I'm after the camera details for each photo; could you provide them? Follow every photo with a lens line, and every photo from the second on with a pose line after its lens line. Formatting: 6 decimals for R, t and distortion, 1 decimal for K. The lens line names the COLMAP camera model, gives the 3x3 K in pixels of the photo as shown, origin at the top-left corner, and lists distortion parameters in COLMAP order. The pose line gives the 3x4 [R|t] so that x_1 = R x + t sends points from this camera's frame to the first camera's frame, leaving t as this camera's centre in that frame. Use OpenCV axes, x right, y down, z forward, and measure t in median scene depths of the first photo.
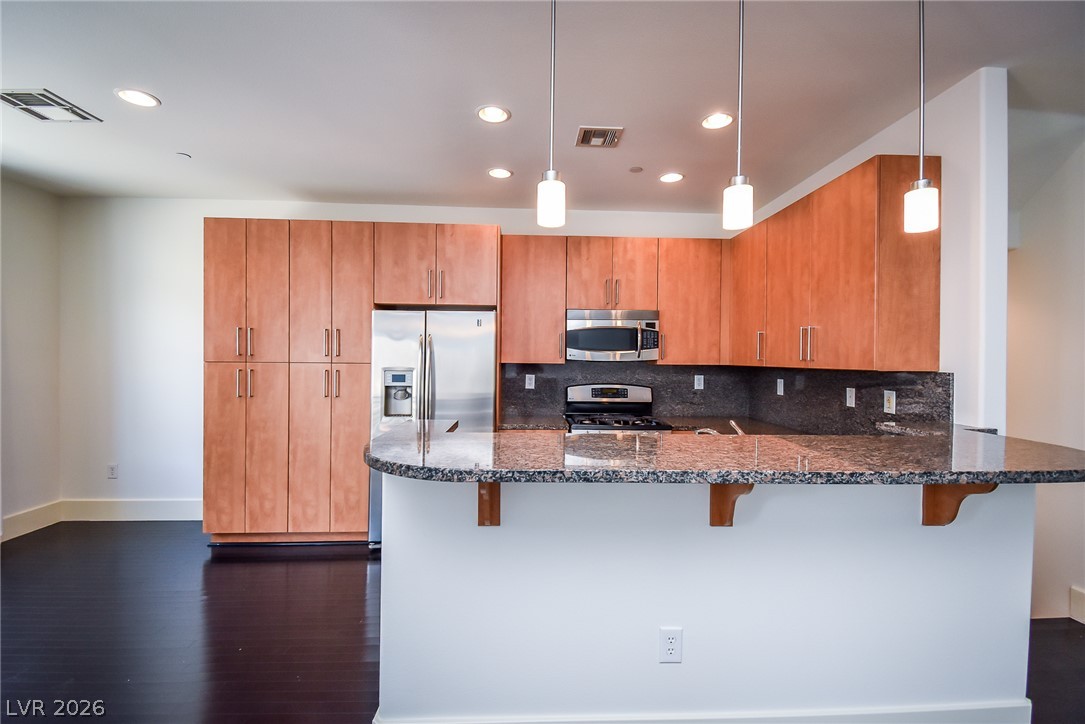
lens RADIAL K [[475.7, 0, 543.7], [0, 475.7, 361.7], [0, 0, 1]] dist [0.030914, -0.025340]
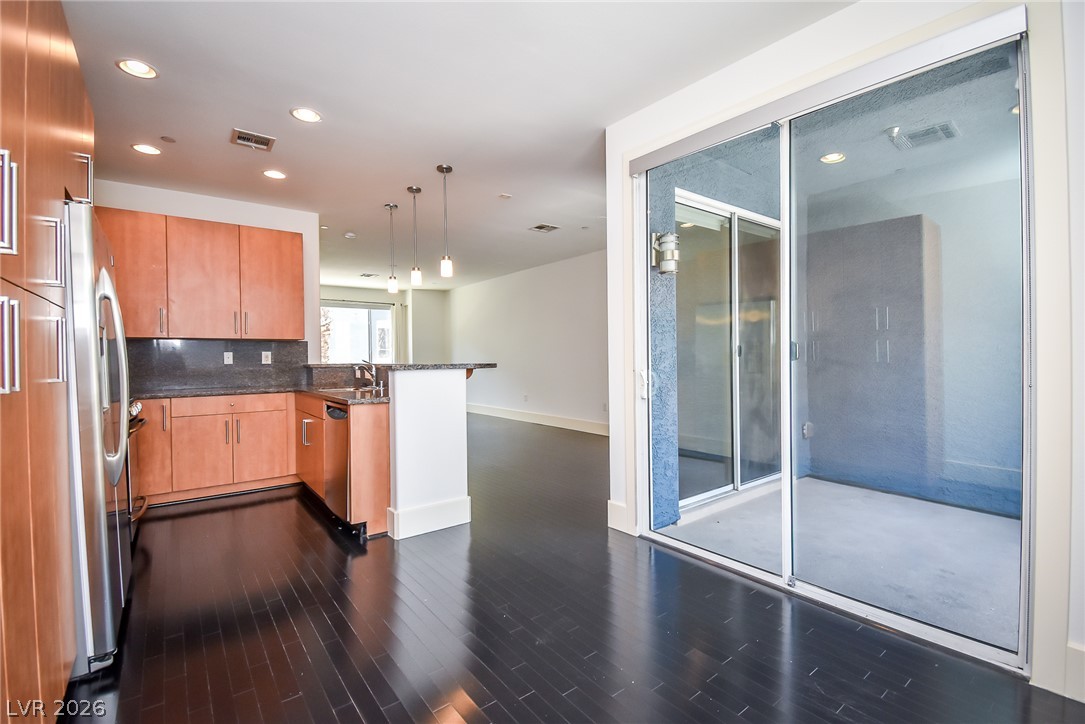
lens RADIAL K [[475.7, 0, 543.7], [0, 475.7, 361.7], [0, 0, 1]] dist [0.030914, -0.025340]
pose [[-0.575333, -0.012292, 0.817827, -1.040434], [0.012061, 0.999651, 0.023510, 0.052376], [-0.817831, 0.023389, -0.574983, 0.891593]]
